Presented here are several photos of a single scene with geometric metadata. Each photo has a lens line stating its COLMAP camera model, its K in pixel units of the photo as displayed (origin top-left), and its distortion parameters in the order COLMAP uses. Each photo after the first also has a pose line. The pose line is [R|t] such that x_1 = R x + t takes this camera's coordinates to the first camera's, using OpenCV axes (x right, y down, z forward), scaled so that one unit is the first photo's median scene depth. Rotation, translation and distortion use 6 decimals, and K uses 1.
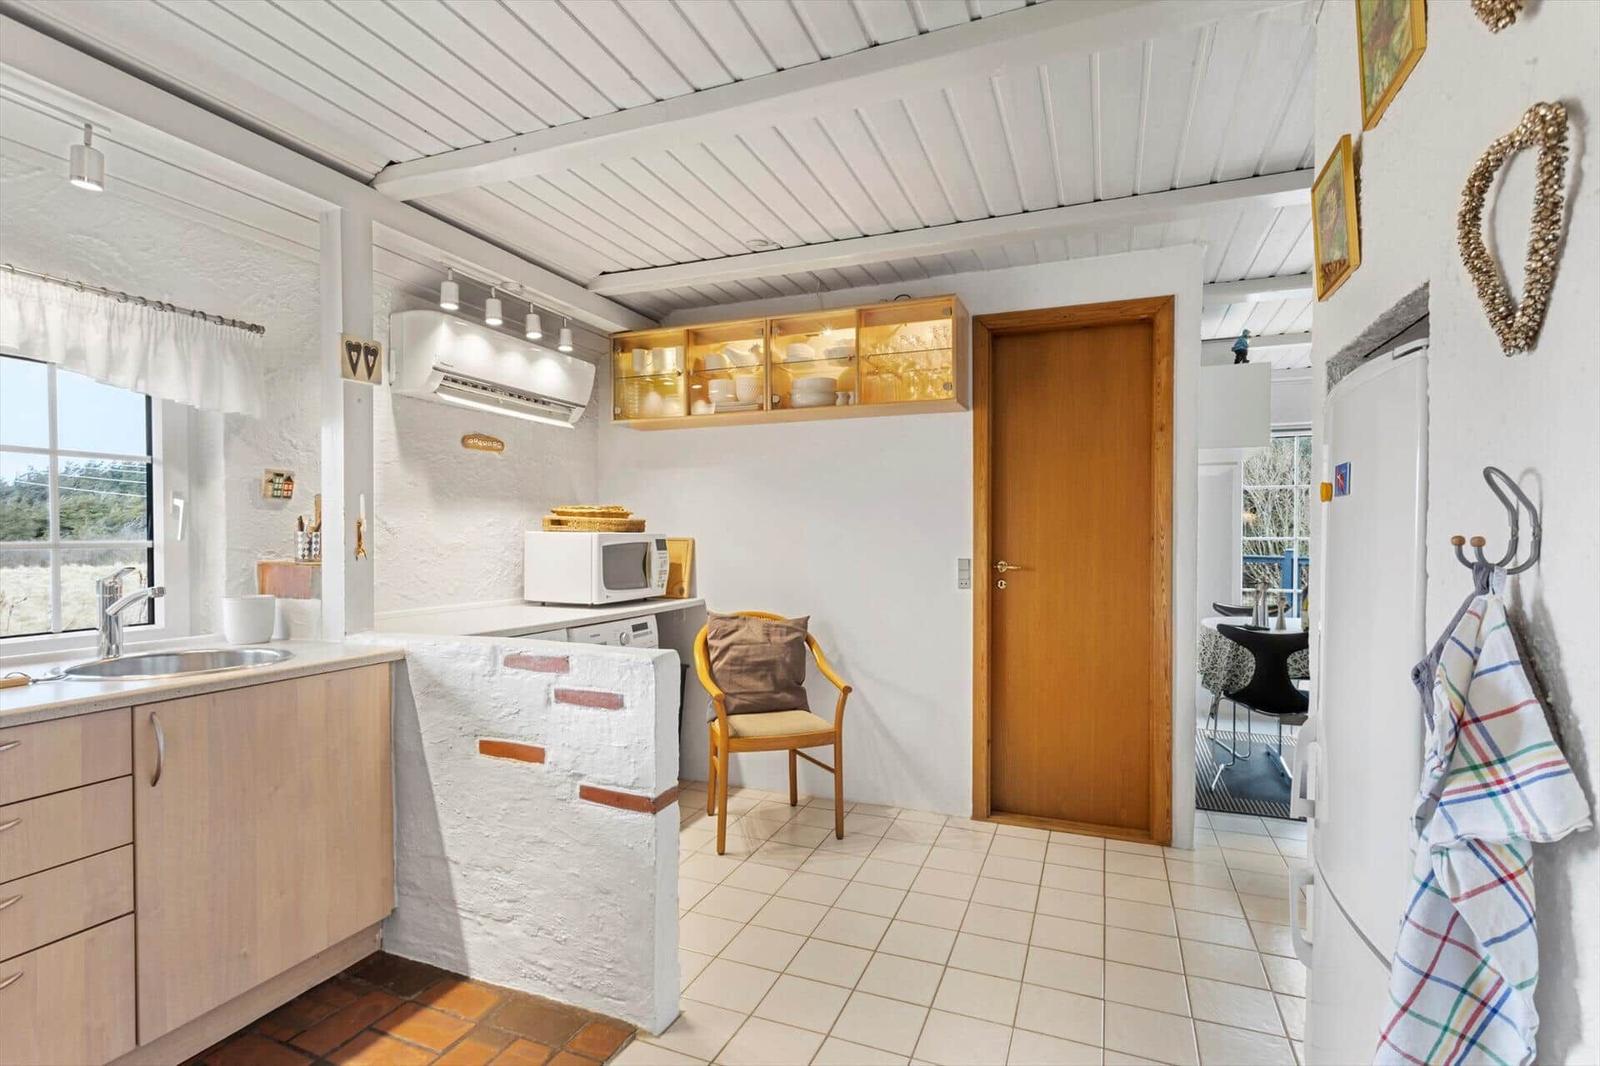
lens RADIAL K [[806.5, 0, 800.0], [0, 806.5, 533.0], [0, 0, 1]] dist [0.000843, 0.000254]
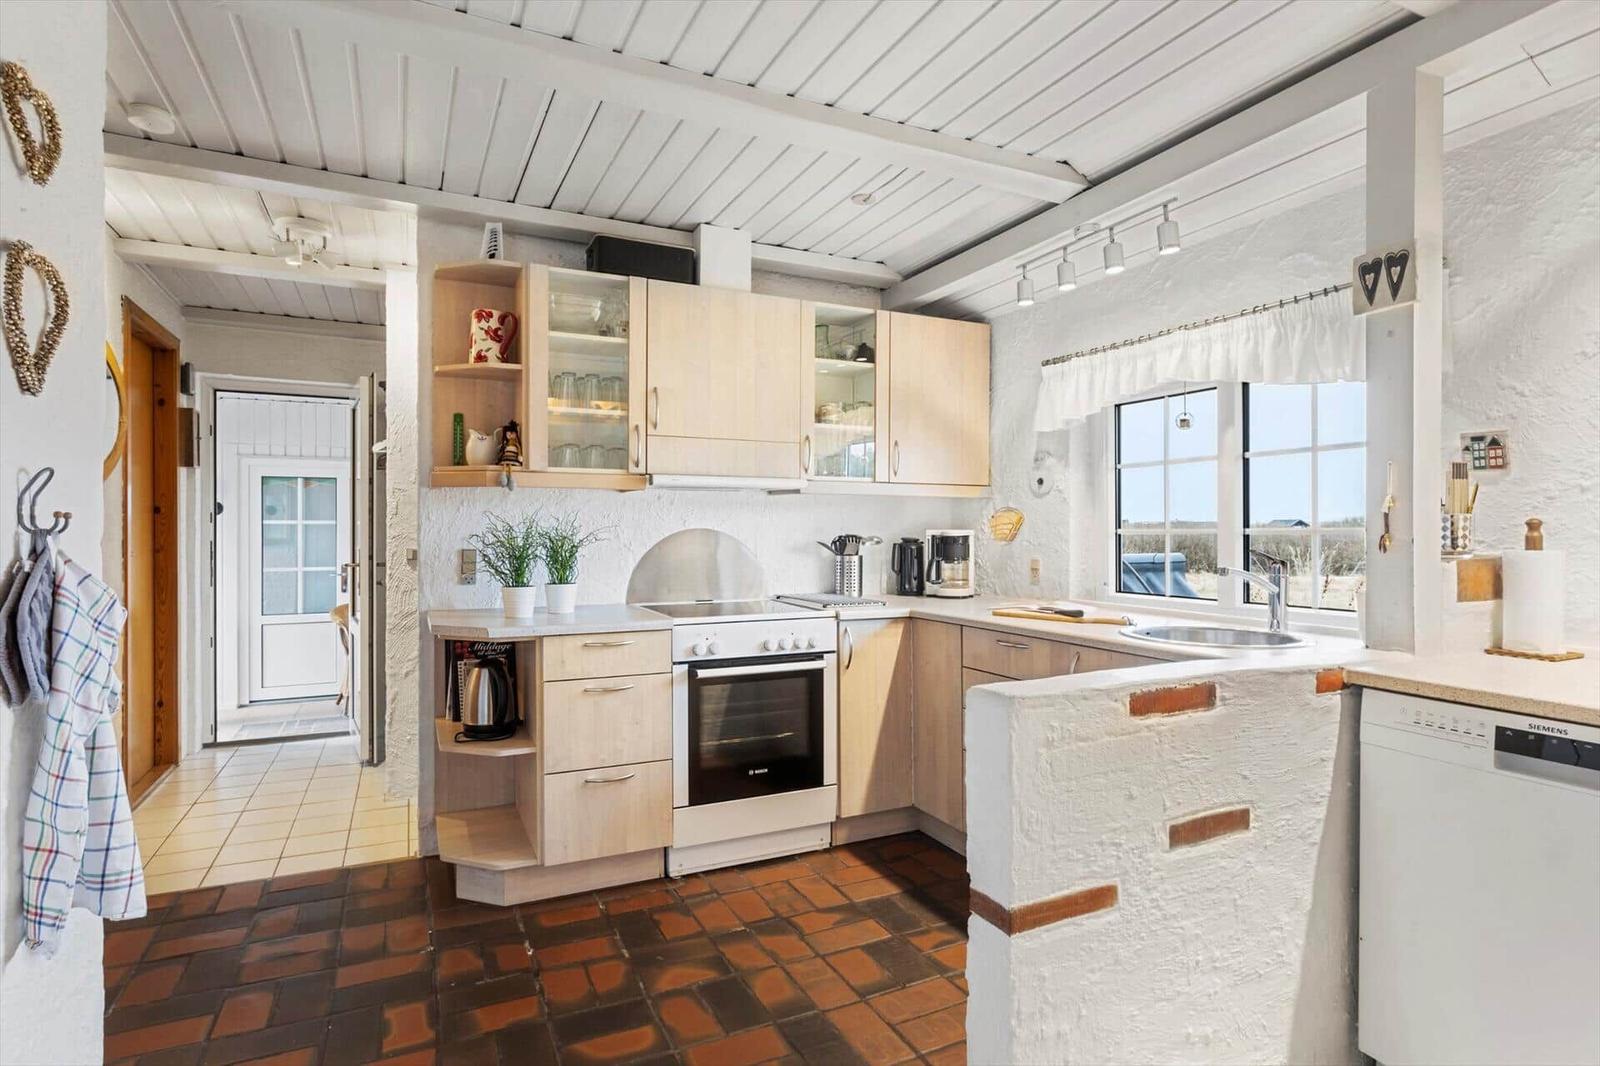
lens RADIAL K [[806.5, 0, 800.0], [0, 806.5, 533.0], [0, 0, 1]] dist [0.000843, 0.000254]
pose [[-0.683486, -0.006069, -0.729938, 0.305098], [0.002149, 0.999944, -0.010326, 0.020381], [0.729960, -0.008627, -0.683435, 0.954853]]
